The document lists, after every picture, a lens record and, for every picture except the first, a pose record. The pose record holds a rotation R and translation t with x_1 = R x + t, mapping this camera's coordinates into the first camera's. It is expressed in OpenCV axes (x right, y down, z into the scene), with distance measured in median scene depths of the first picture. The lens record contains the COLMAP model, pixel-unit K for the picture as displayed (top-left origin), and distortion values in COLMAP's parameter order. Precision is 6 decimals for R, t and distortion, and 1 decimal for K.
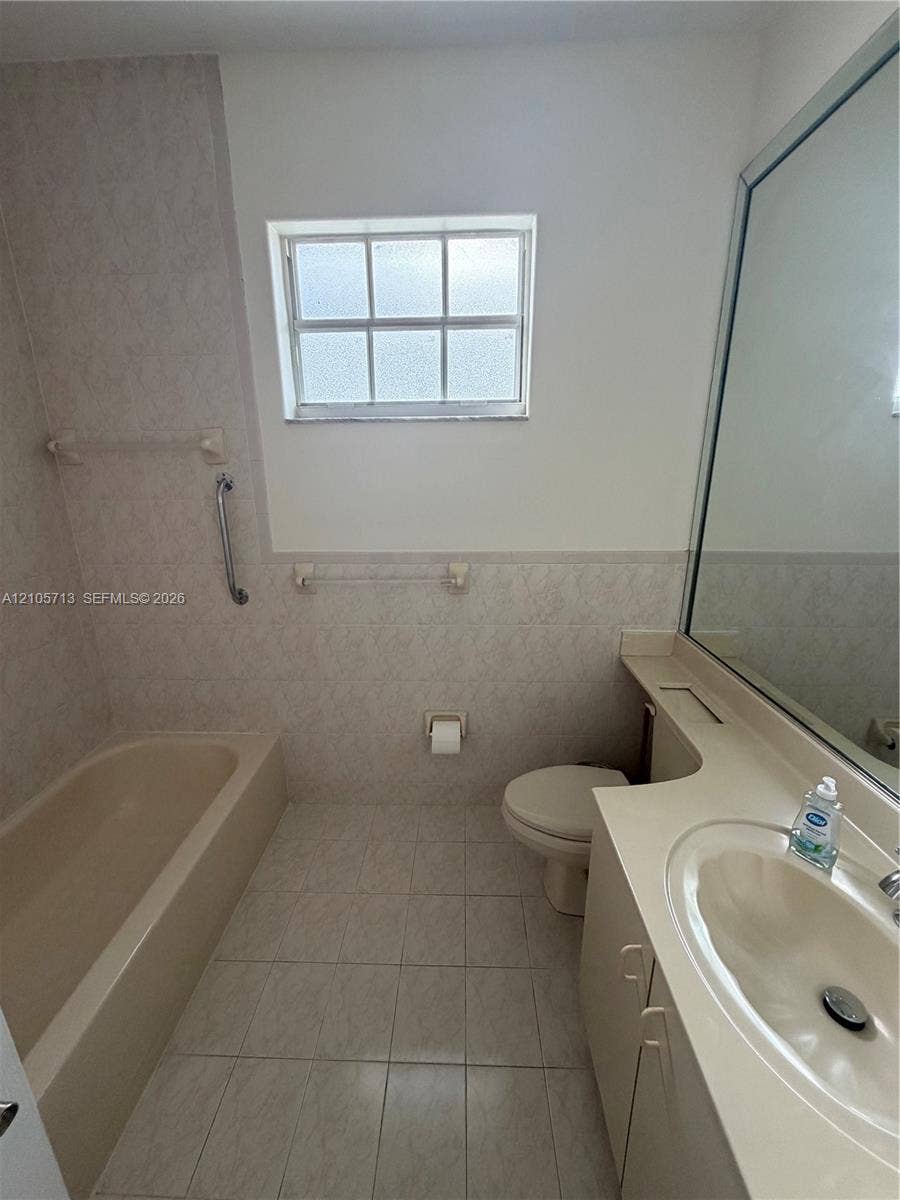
lens RADIAL K [[479.6, 0, 446.4], [0, 479.6, 598.3], [0, 0, 1]] dist [0.002832, -0.000944]
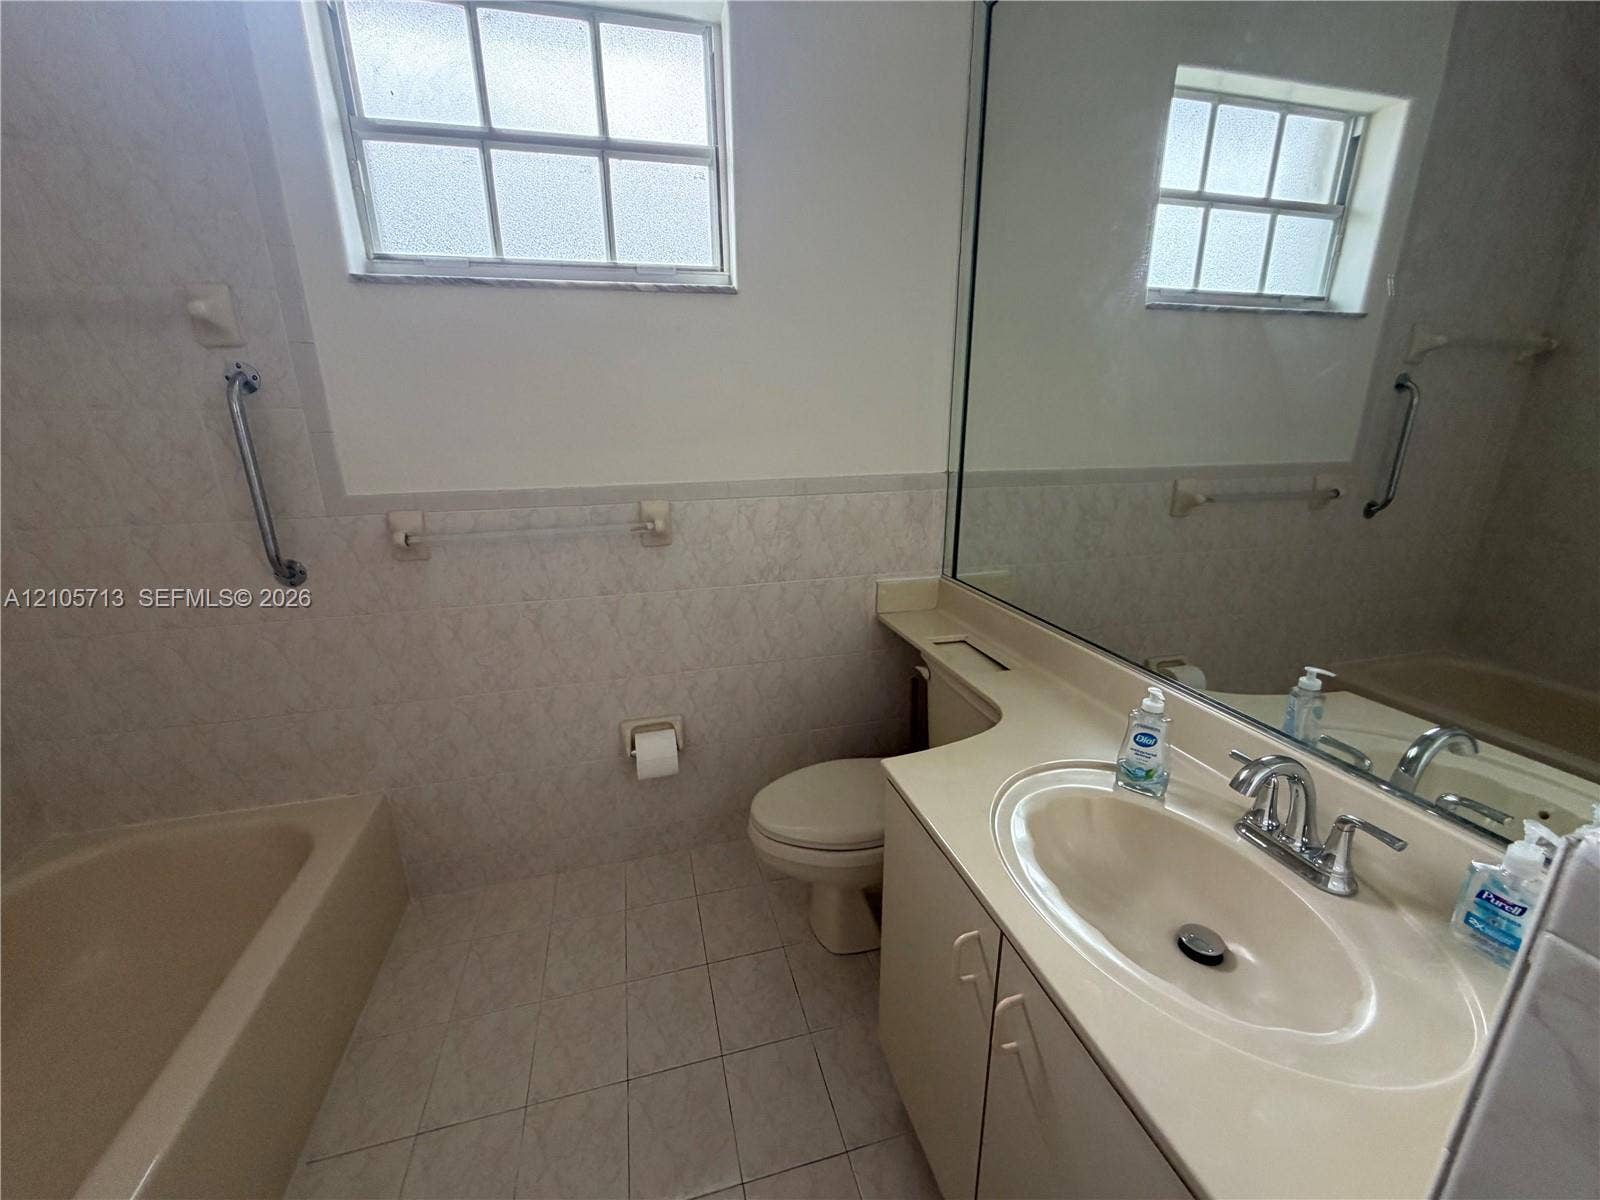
lens RADIAL K [[639.5, 0, 796.4], [0, 639.5, 601.9], [0, 0, 1]] dist [0.002832, -0.000944]
pose [[0.957544, -0.086111, 0.275126, -0.046911], [0.084315, 0.996270, 0.018371, 0.076477], [-0.275682, 0.005606, 0.961233, 0.050428]]
